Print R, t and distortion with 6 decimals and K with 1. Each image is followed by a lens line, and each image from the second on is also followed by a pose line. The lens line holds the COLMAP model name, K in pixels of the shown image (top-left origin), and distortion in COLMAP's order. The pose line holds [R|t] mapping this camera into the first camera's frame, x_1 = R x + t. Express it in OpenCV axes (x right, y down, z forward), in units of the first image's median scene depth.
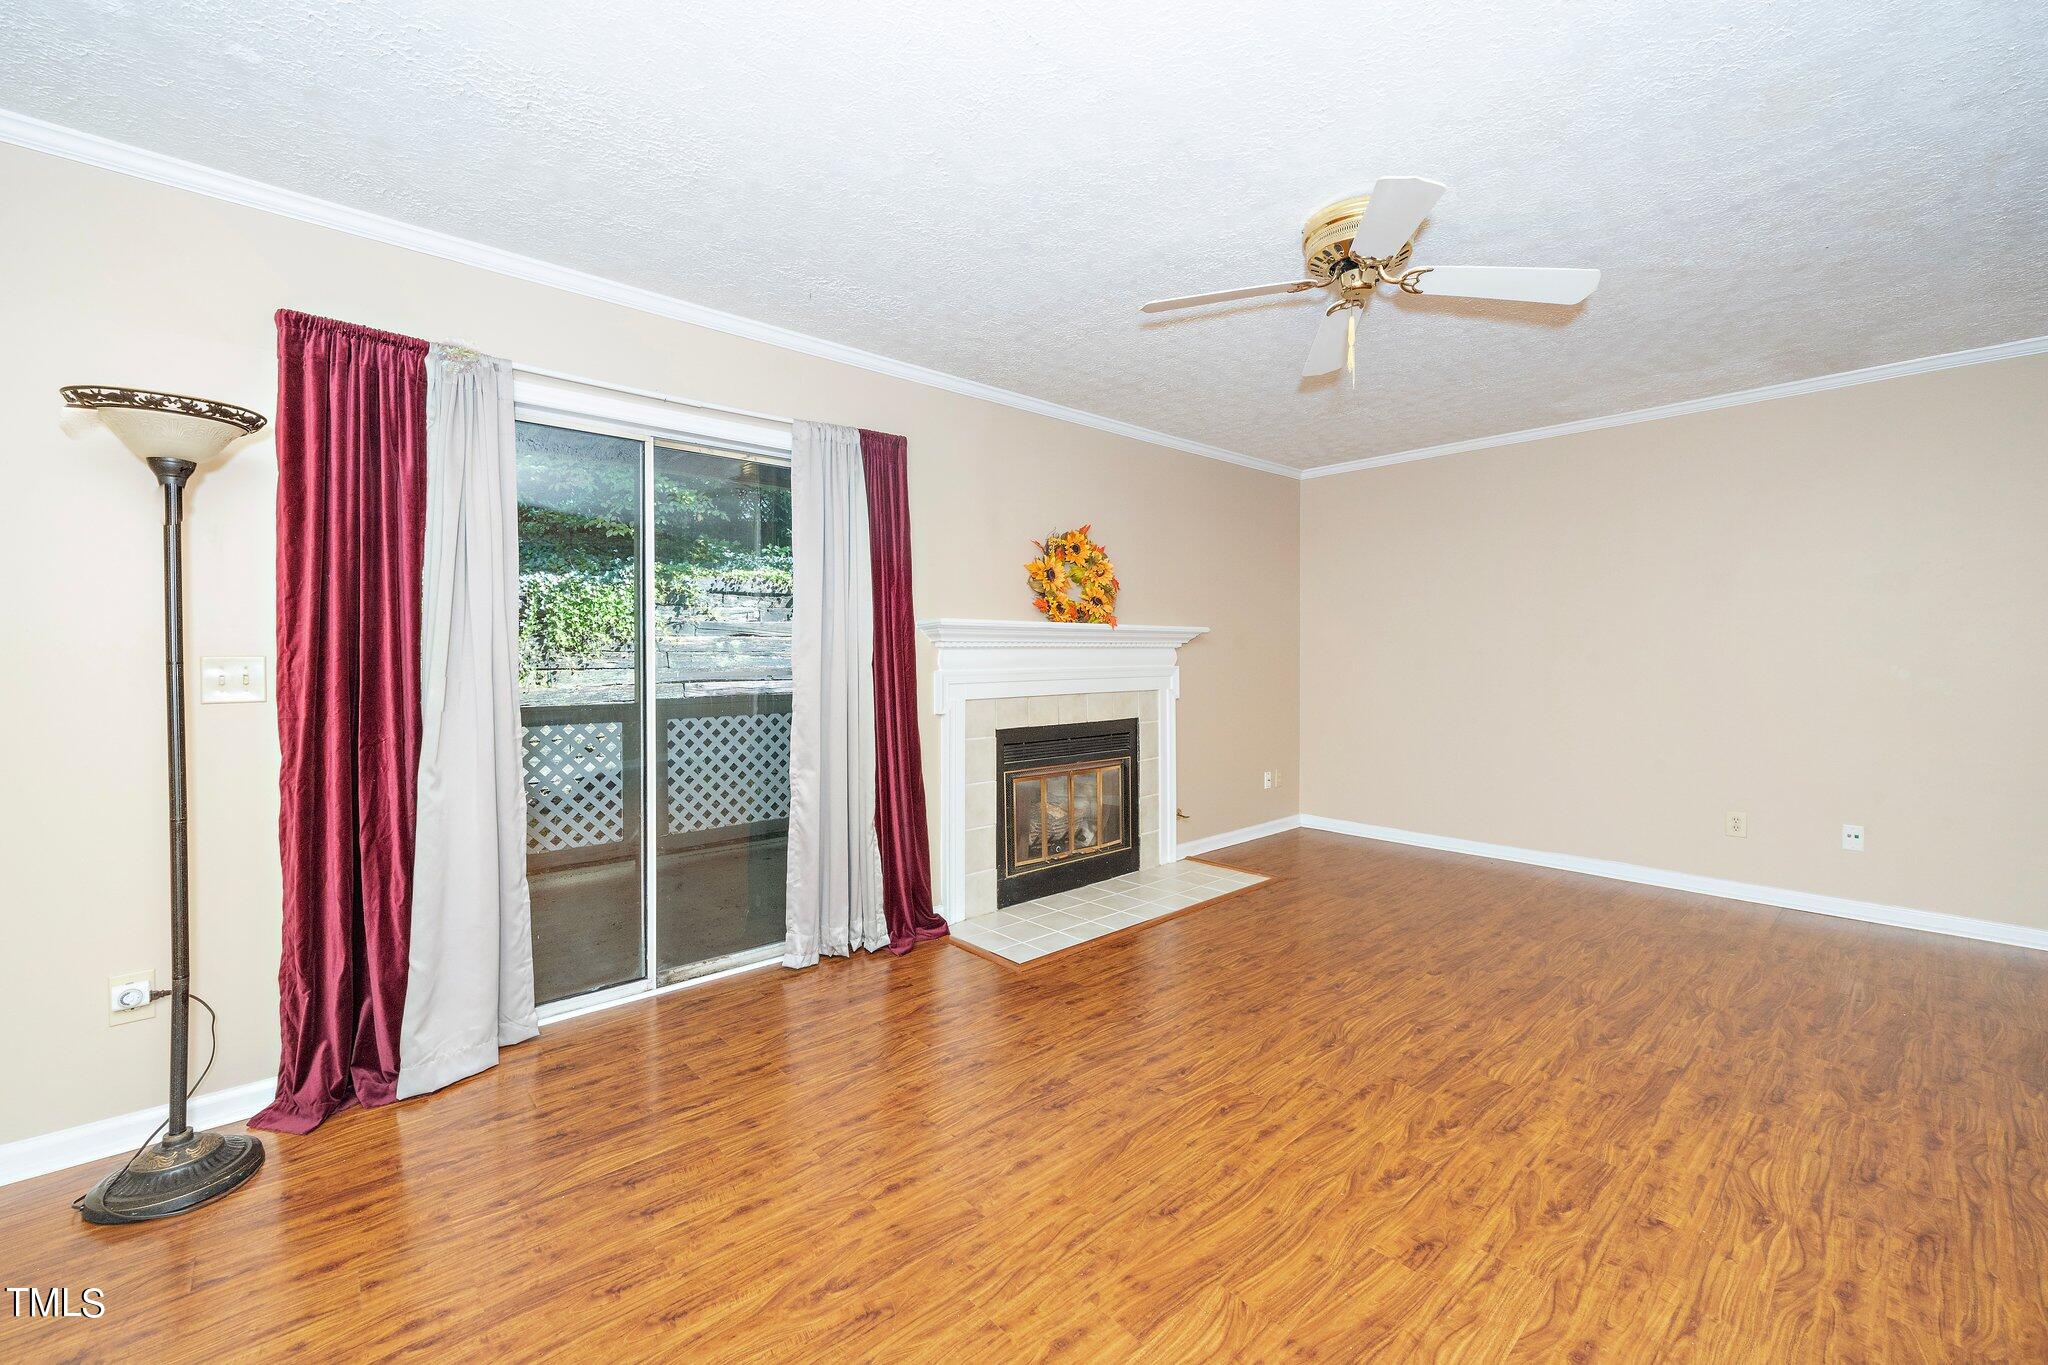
lens RADIAL K [[820.5, 0, 996.0], [0, 820.5, 655.6], [0, 0, 1]] dist [-0.001922, -0.000403]
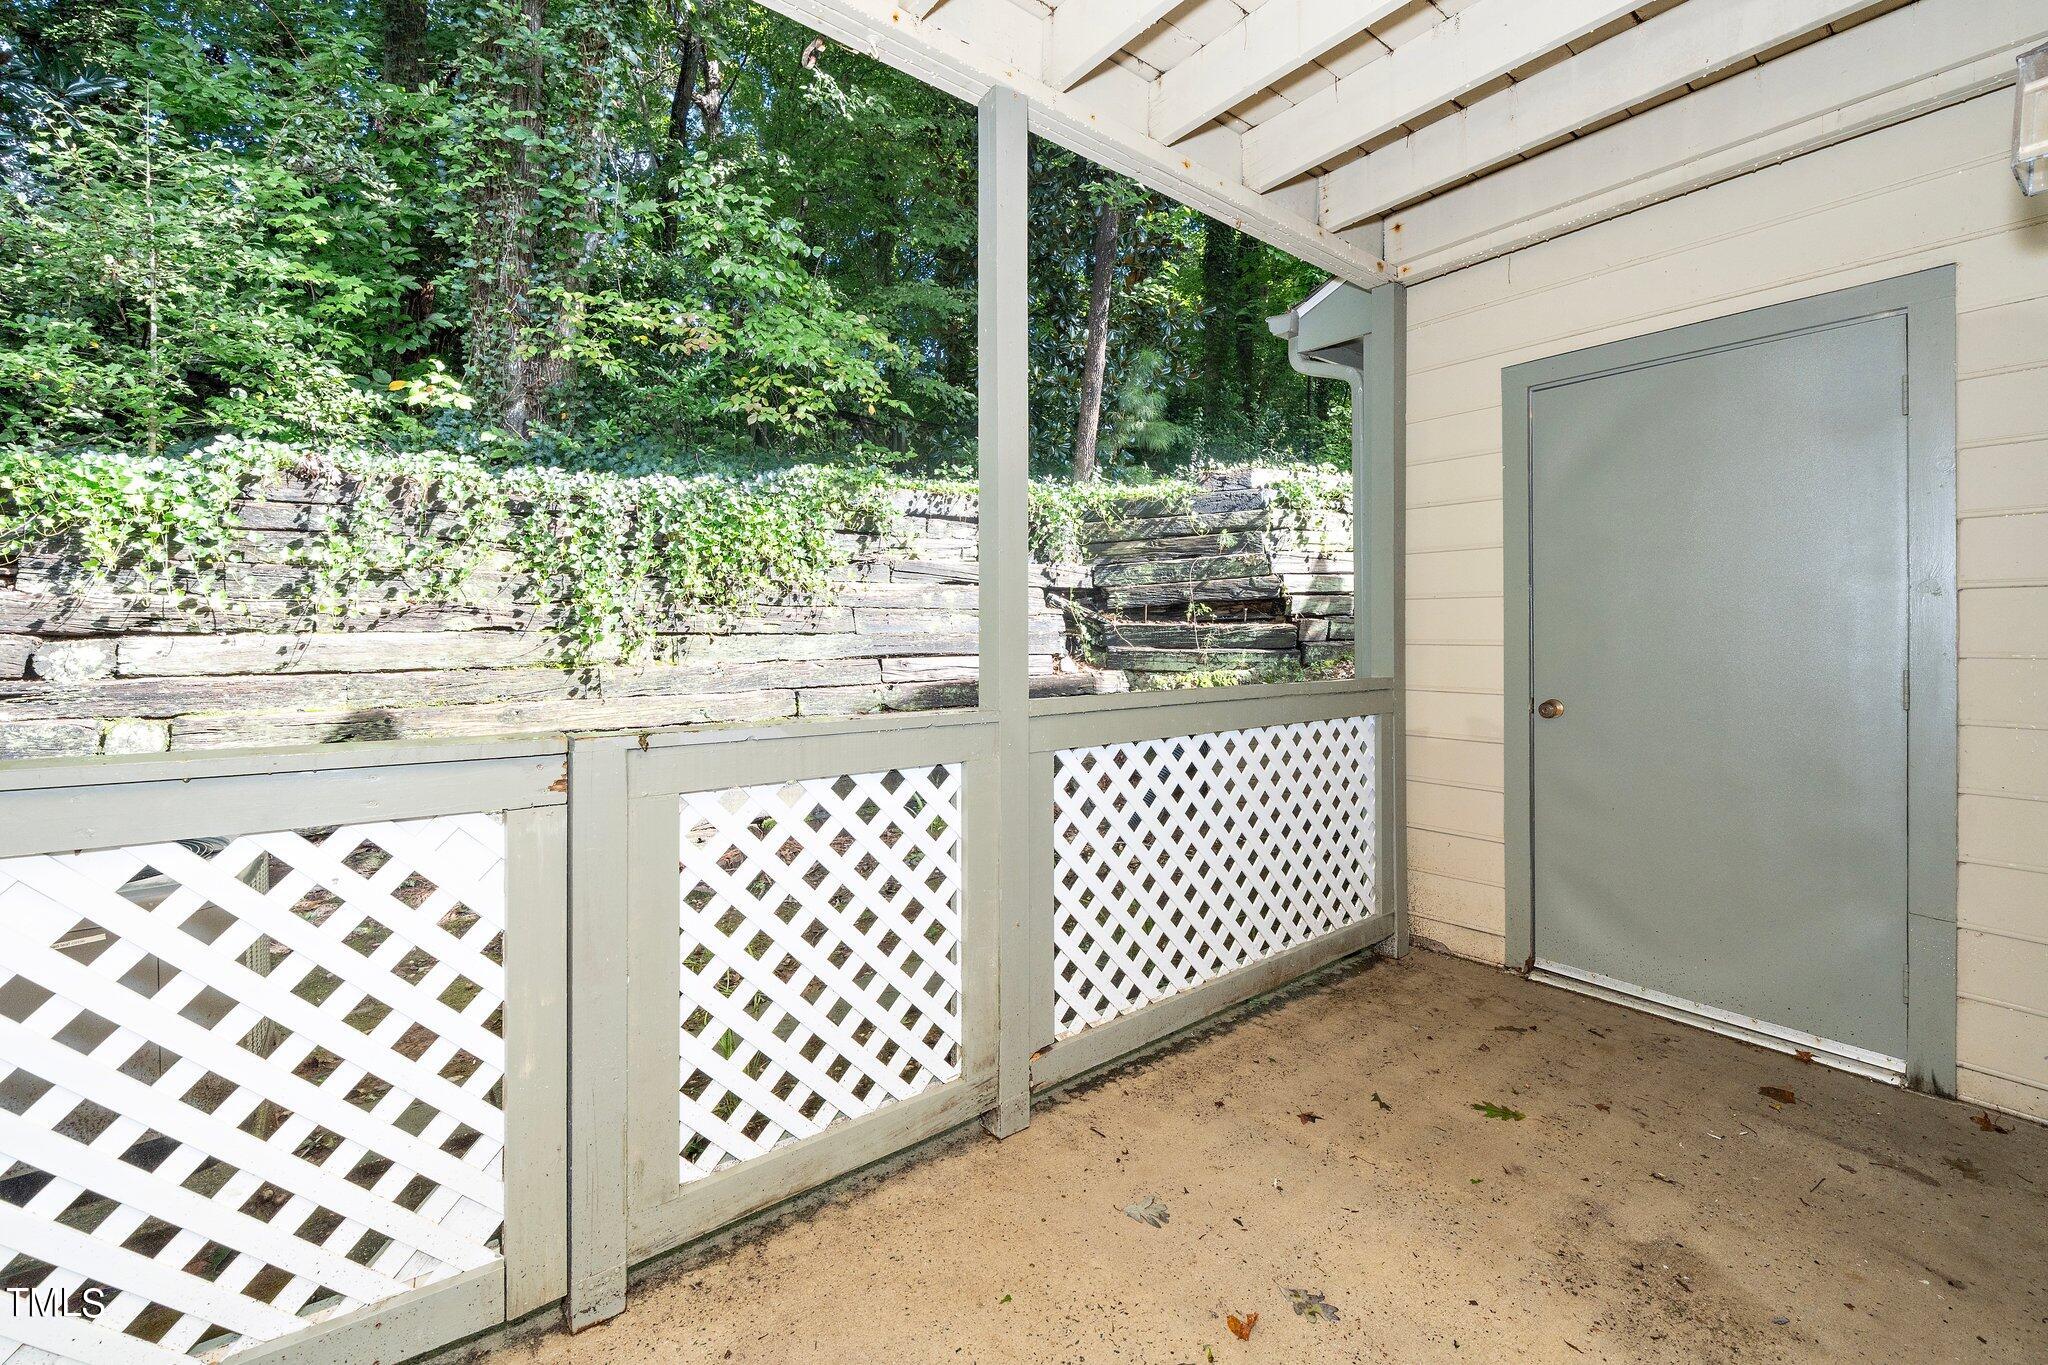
lens RADIAL K [[820.5, 0, 971.2], [0, 820.5, 642.3], [0, 0, 1]] dist [-0.001922, -0.000403]
pose [[0.997282, 0.005212, -0.073490, -0.684375], [-0.004345, 0.999919, 0.011945, 0.034972], [0.073546, -0.011593, 0.997224, 1.011692]]
